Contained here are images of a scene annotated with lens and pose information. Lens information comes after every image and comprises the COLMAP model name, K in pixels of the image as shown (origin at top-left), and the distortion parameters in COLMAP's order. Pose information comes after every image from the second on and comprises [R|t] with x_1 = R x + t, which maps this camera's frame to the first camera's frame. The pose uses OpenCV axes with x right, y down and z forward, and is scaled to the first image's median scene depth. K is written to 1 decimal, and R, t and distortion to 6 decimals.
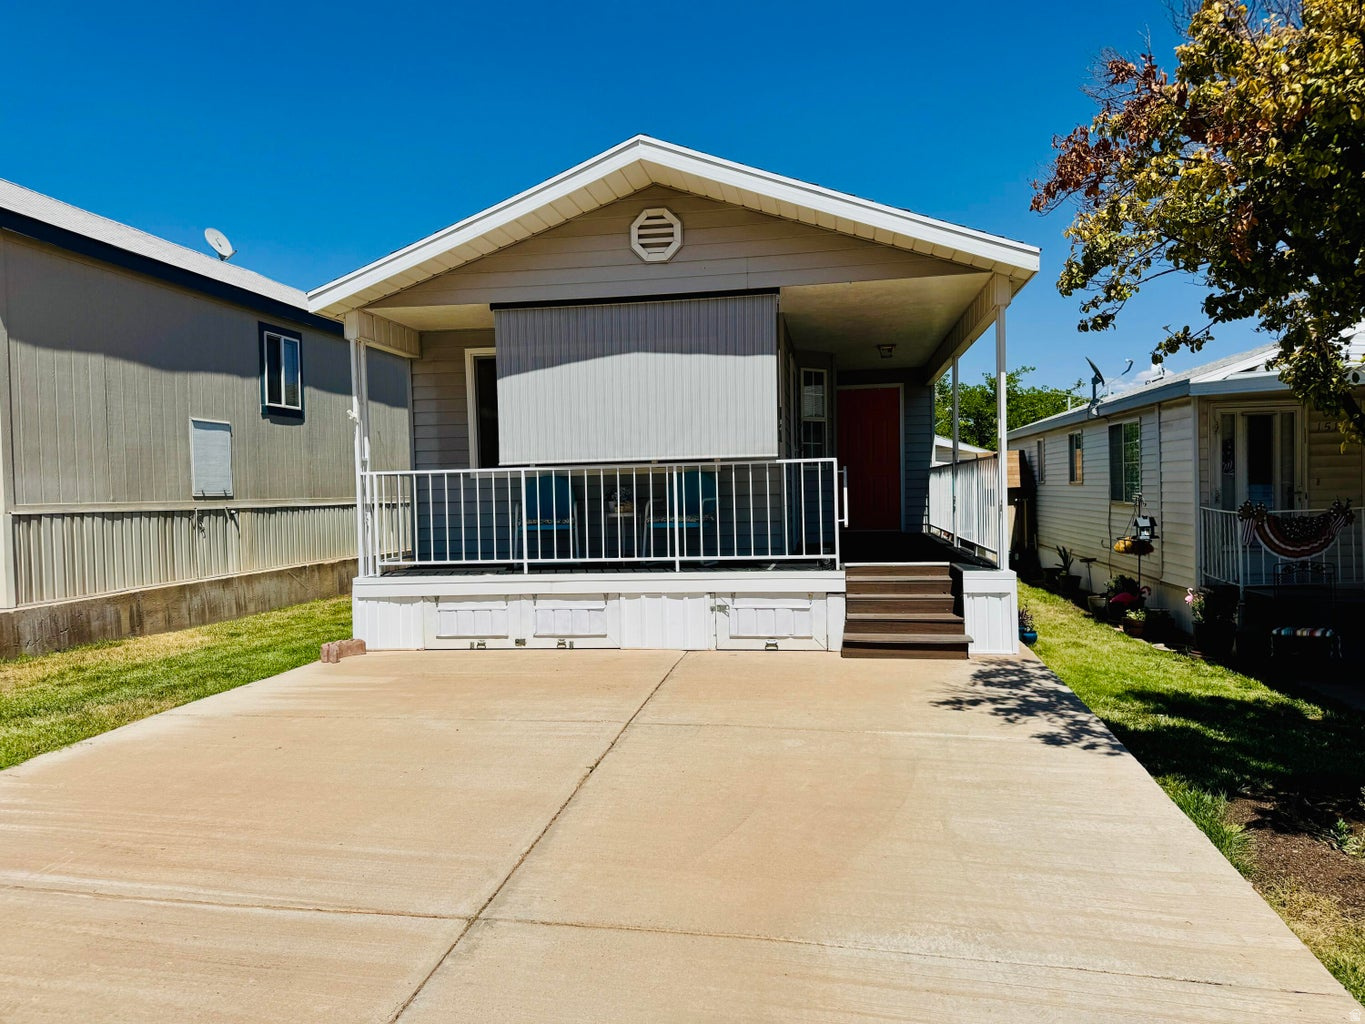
lens RADIAL K [[948.9, 0, 675.5], [0, 948.9, 514.2], [0, 0, 1]] dist [0.089371, -0.006564]
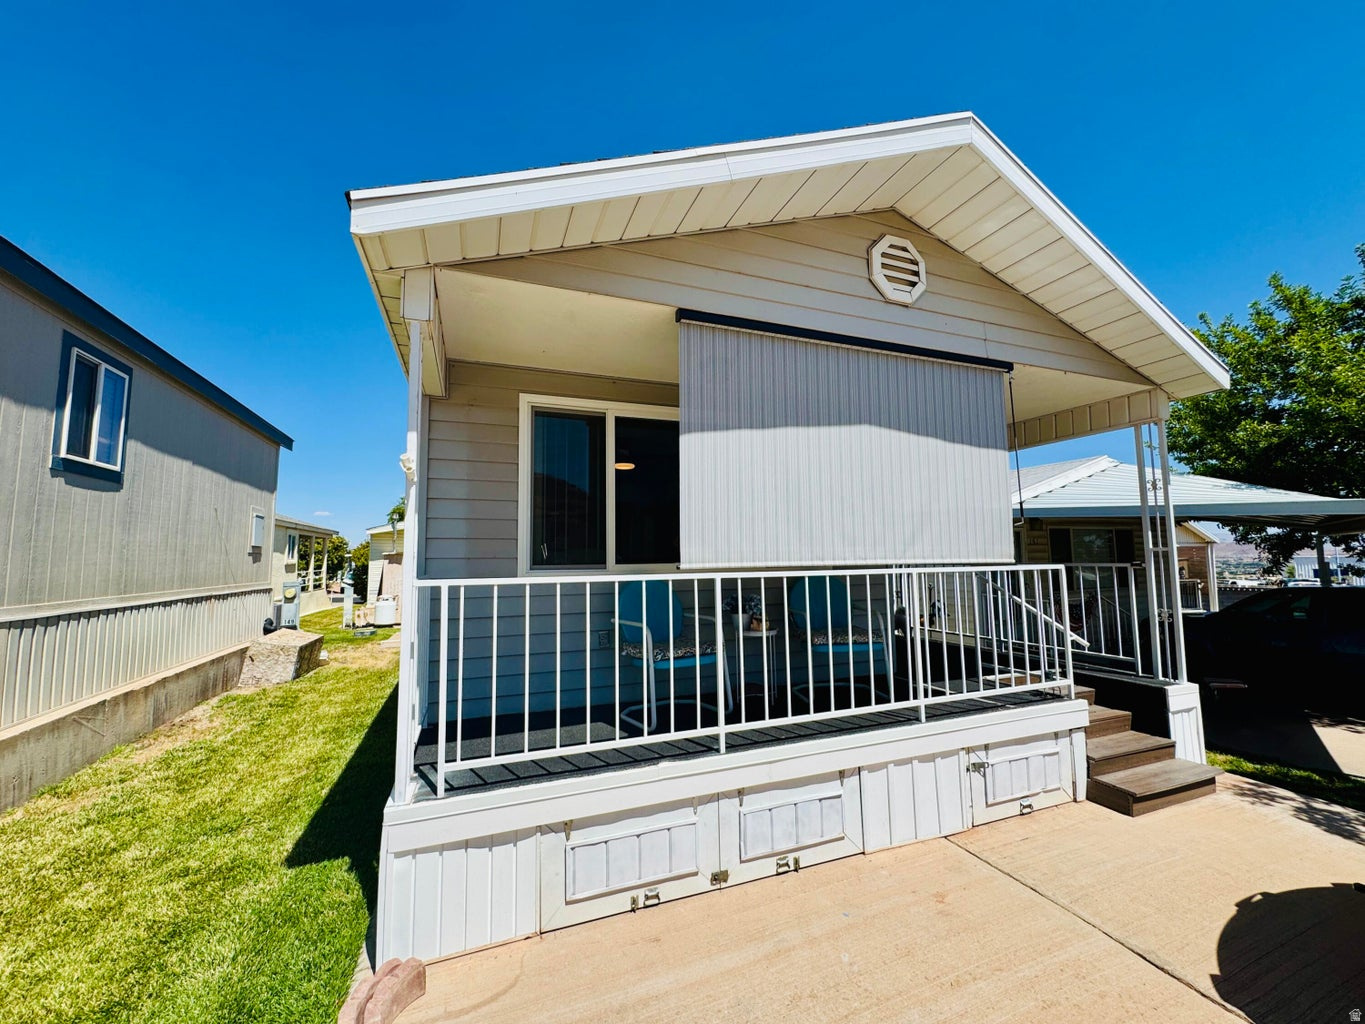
lens RADIAL K [[546.6, 0, 682.5], [0, 546.6, 512.0], [0, 0, 1]] dist [-0.004864, 0.000132]
pose [[0.862292, 0.058421, 0.503031, -0.358537], [0.002124, 0.992897, -0.118954, -0.046180], [-0.506408, 0.103642, 0.856043, 0.698600]]
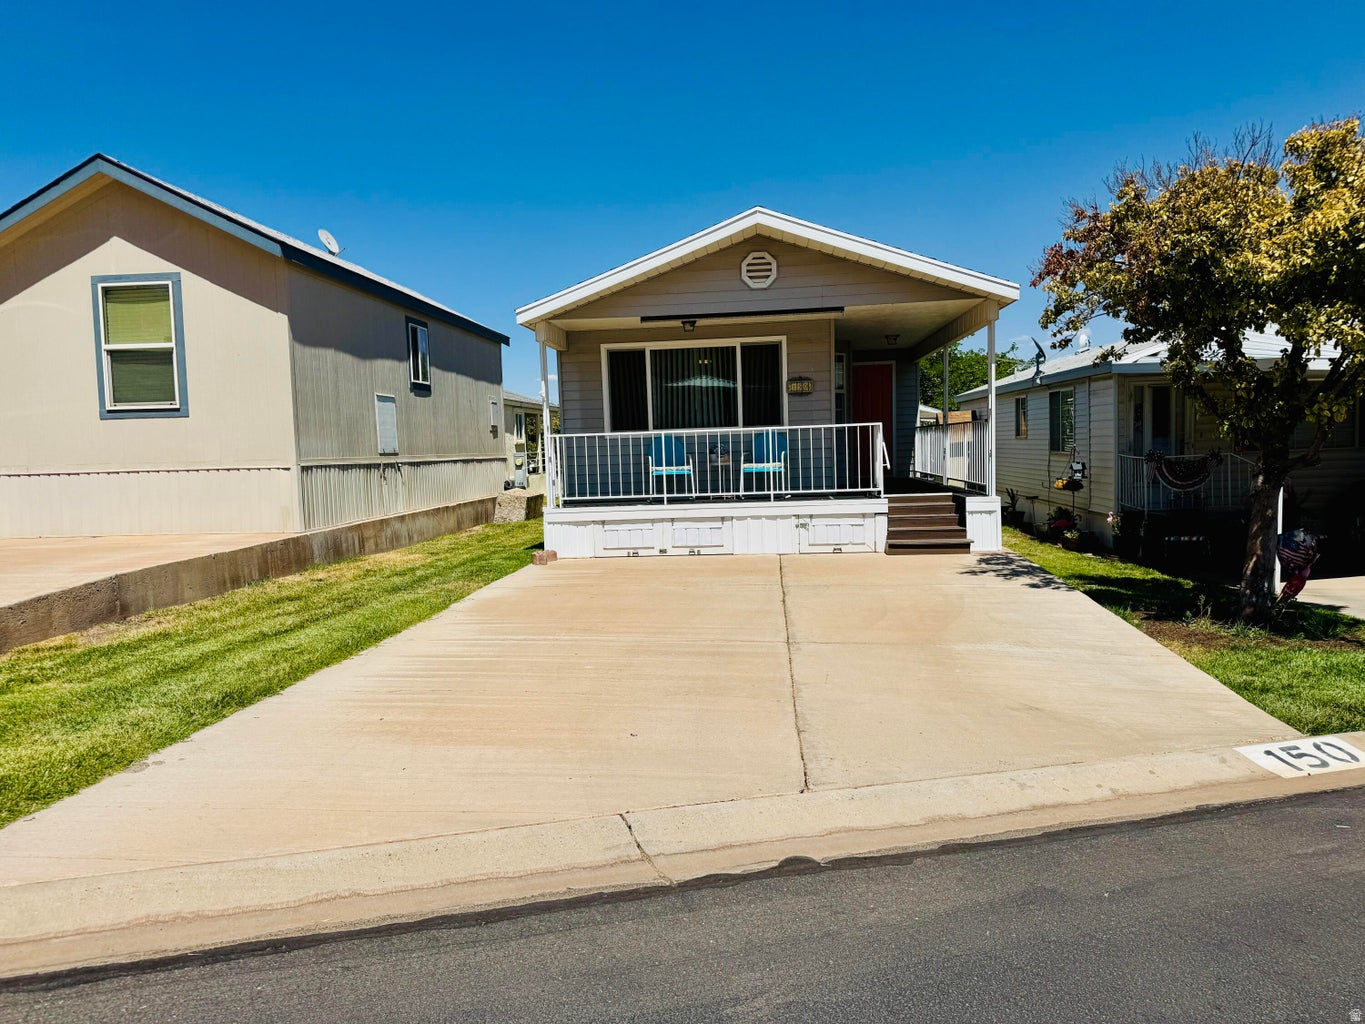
lens RADIAL K [[943.7, 0, 682.5], [0, 943.7, 512.0], [0, 0, 1]] dist [0.138479, -0.000857]
pose [[0.997211, -0.012662, 0.073551, -0.236510], [0.009488, 0.999015, 0.043343, 0.011947], [-0.074027, -0.042524, 0.996349, -0.434627]]
